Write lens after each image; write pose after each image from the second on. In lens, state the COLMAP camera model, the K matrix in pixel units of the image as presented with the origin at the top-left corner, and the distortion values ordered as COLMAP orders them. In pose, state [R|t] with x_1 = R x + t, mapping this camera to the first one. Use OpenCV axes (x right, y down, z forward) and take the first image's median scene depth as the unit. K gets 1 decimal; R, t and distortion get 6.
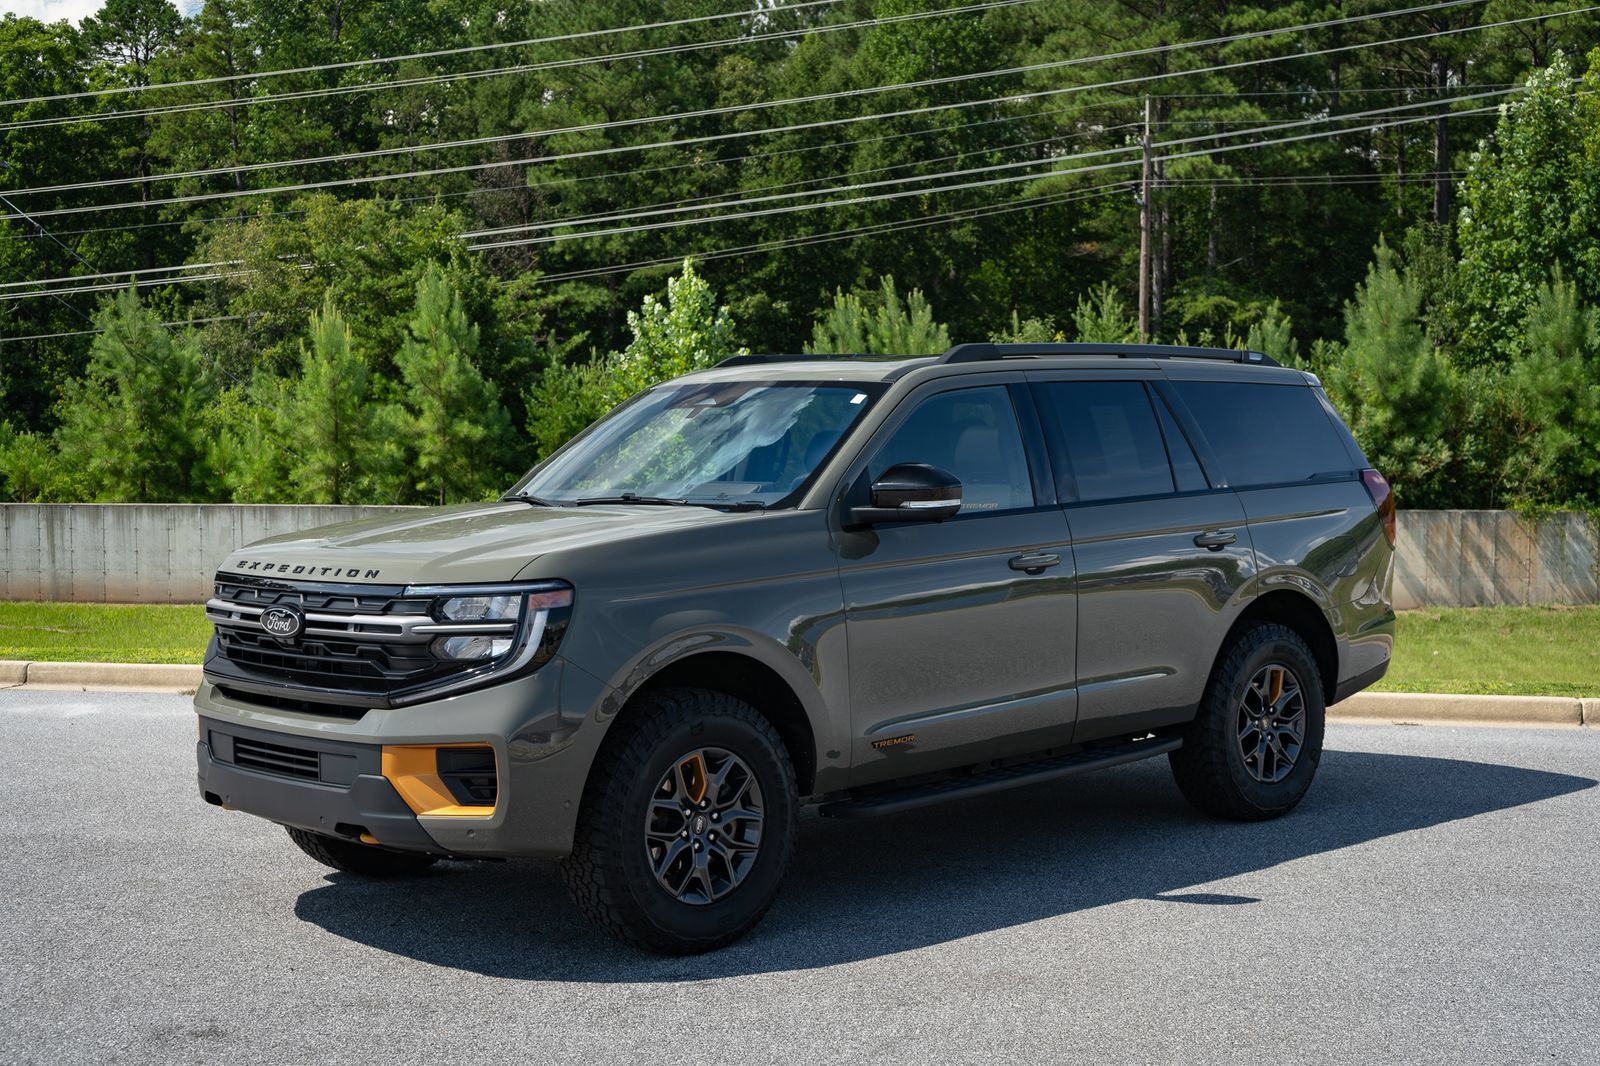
lens RADIAL K [[2050.8, 0, 814.3], [0, 2050.8, 537.2], [0, 0, 1]] dist [0.019781, 0.000000]
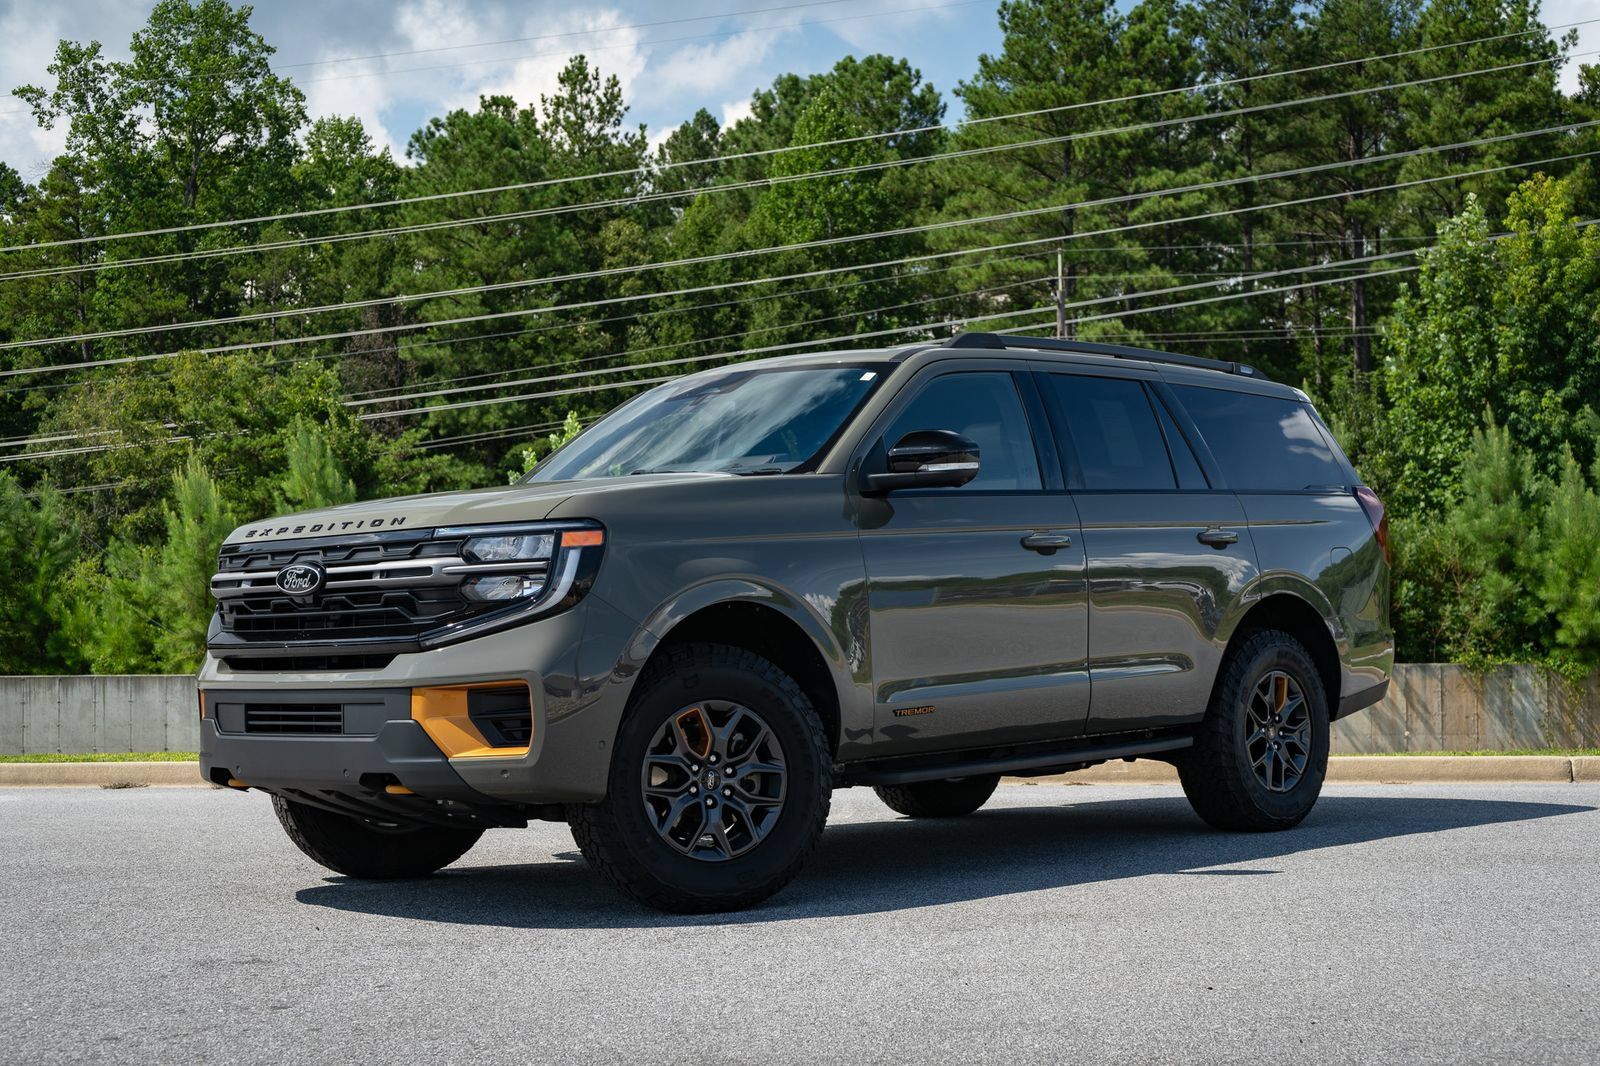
lens RADIAL K [[2205.7, 0, 810.9], [0, 2205.7, 549.7], [0, 0, 1]] dist [0.018395, 0.000000]
pose [[0.998689, -0.010389, 0.050126, -0.008668], [0.014693, 0.996164, -0.086268, 0.015423], [-0.049038, 0.086892, 0.995010, -0.007502]]
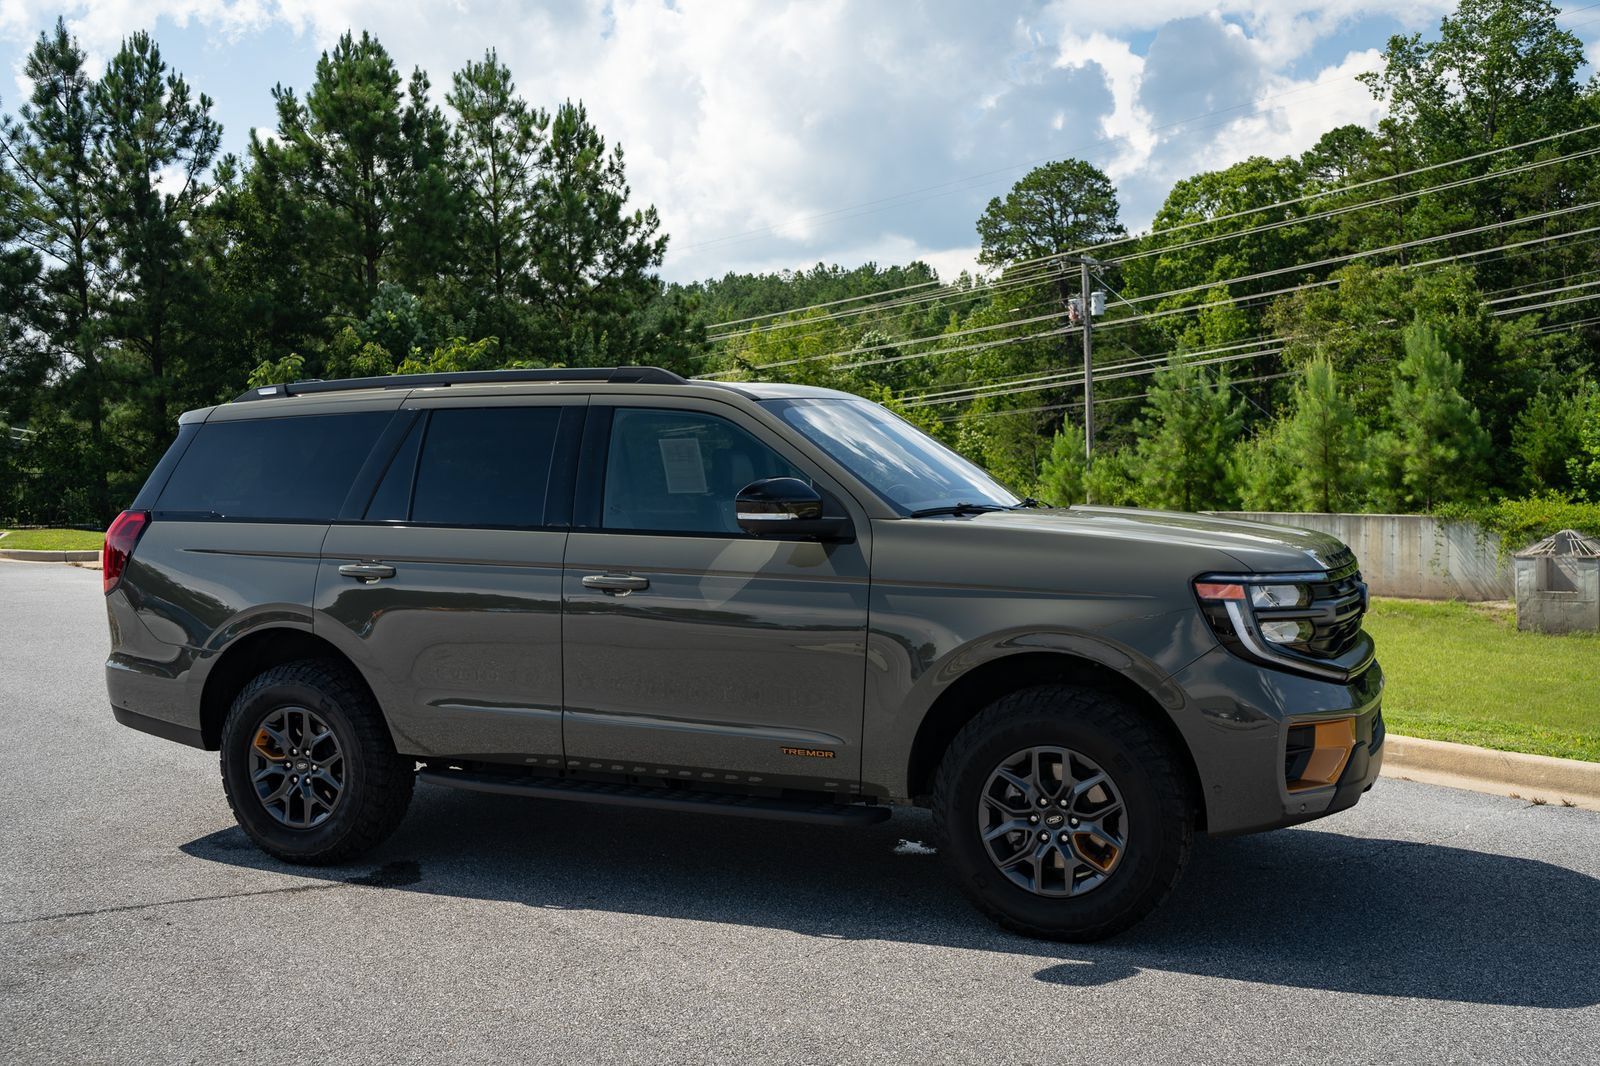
lens RADIAL K [[1500.6, 0, 817.9], [0, 1500.6, 543.6], [0, 0, 1]] dist [0.000499, 0.000000]
pose [[0.778980, 0.024456, -0.626572, 0.085684], [-0.019874, 0.999700, 0.014312, -0.003611], [0.626734, 0.001304, 0.779232, 0.084417]]
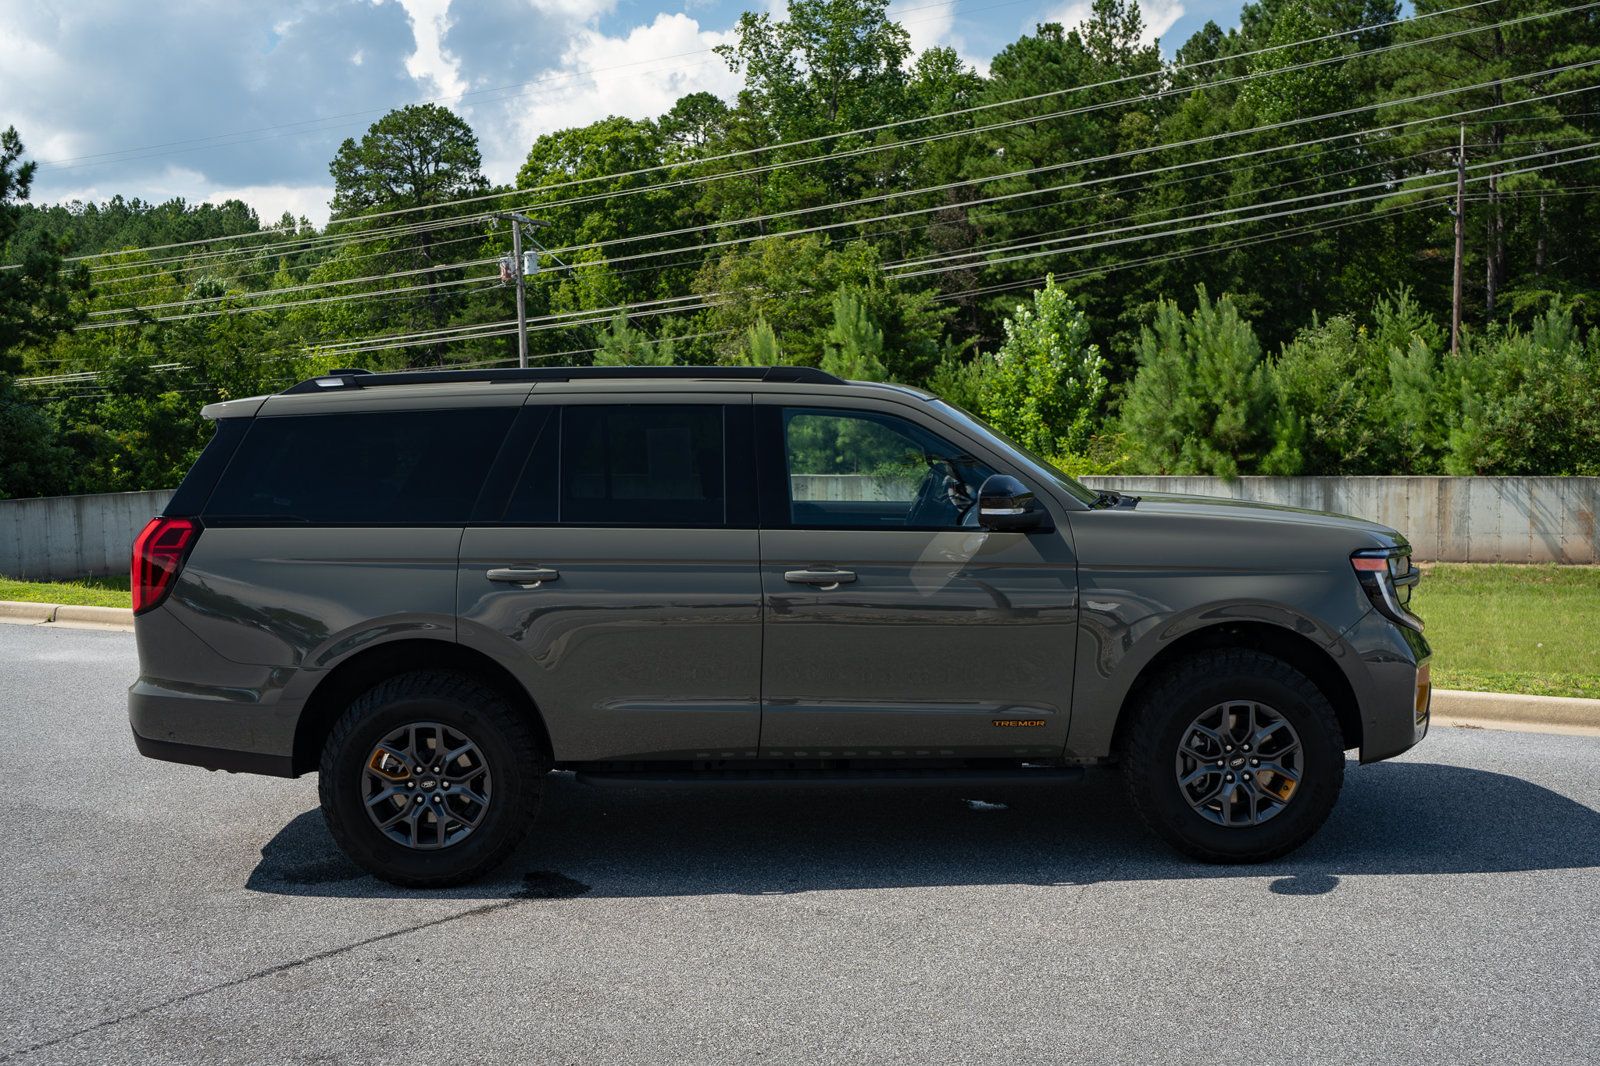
lens RADIAL K [[1547.9, 0, 800.5], [0, 1547.9, 523.7], [0, 0, 1]] dist [-0.003849, 0.000000]
pose [[0.965269, 0.006850, -0.261167, 0.037067], [-0.000930, 0.999740, 0.022782, -0.005502], [0.261255, -0.021748, 0.965025, 0.048199]]
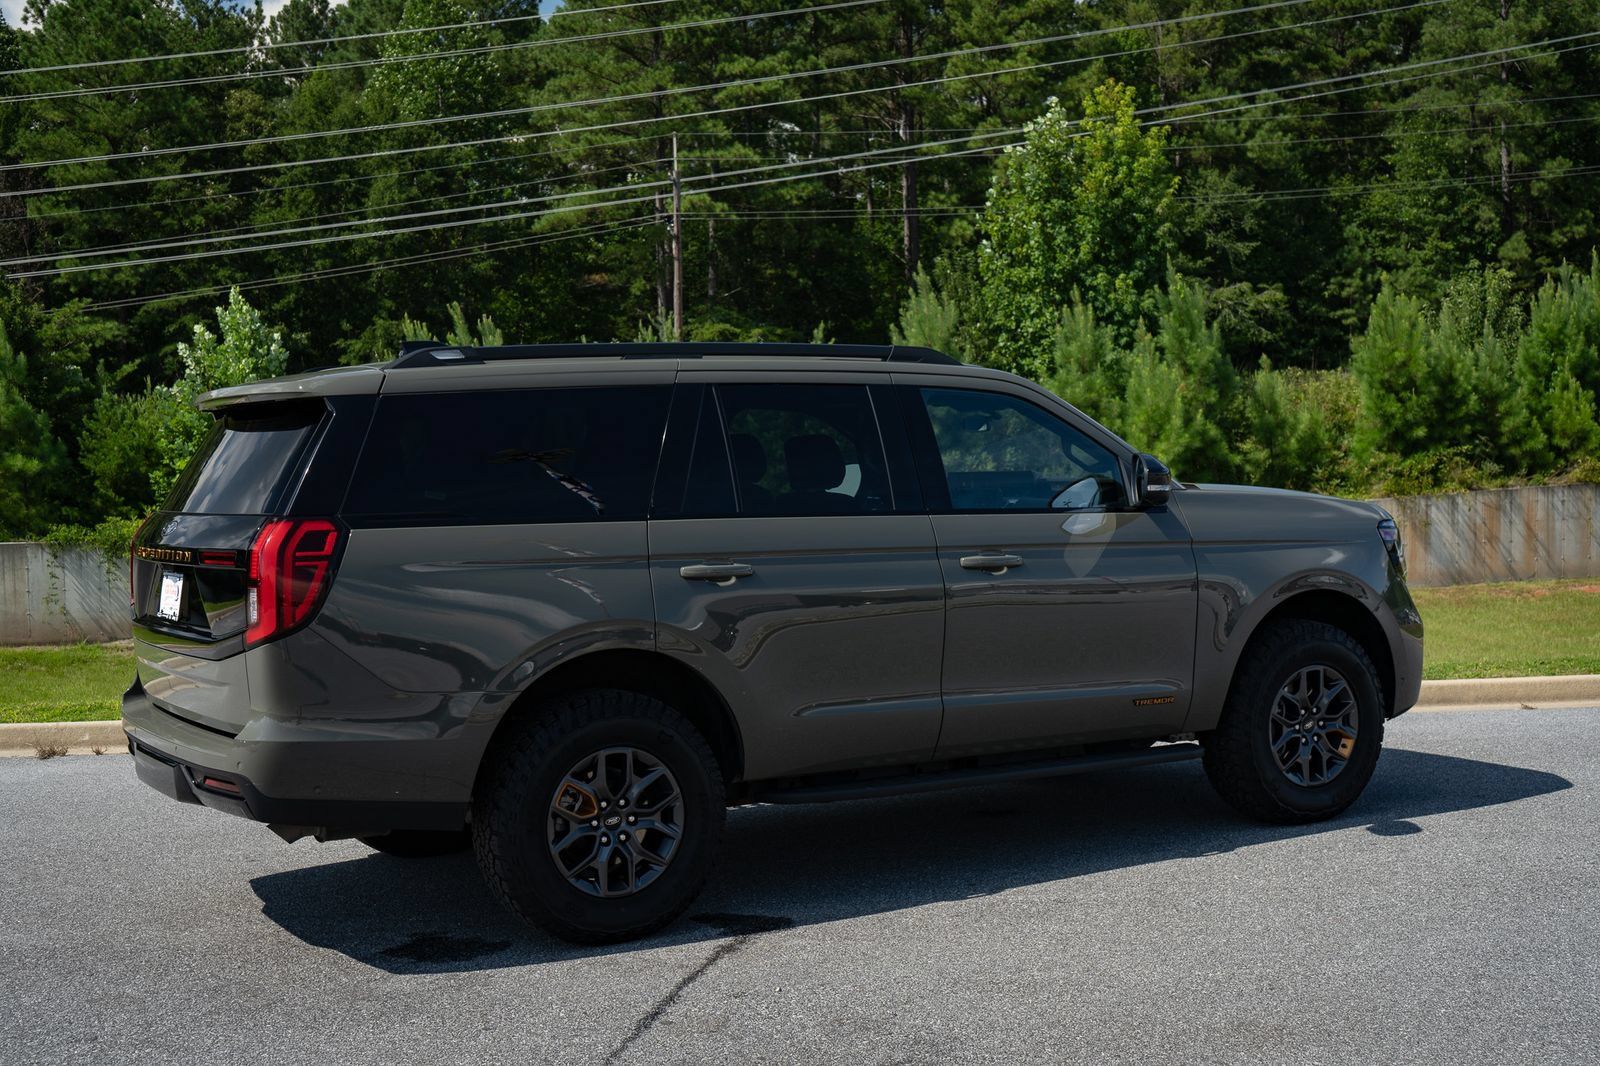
lens RADIAL K [[1937.3, 0, 783.1], [0, 1937.3, 520.3], [0, 0, 1]] dist [0.023729, 0.000000]
pose [[0.970761, -0.031266, 0.238004, -0.037340], [0.035453, 0.999282, -0.013334, -0.000670], [-0.237416, 0.021383, 0.971173, 0.028738]]
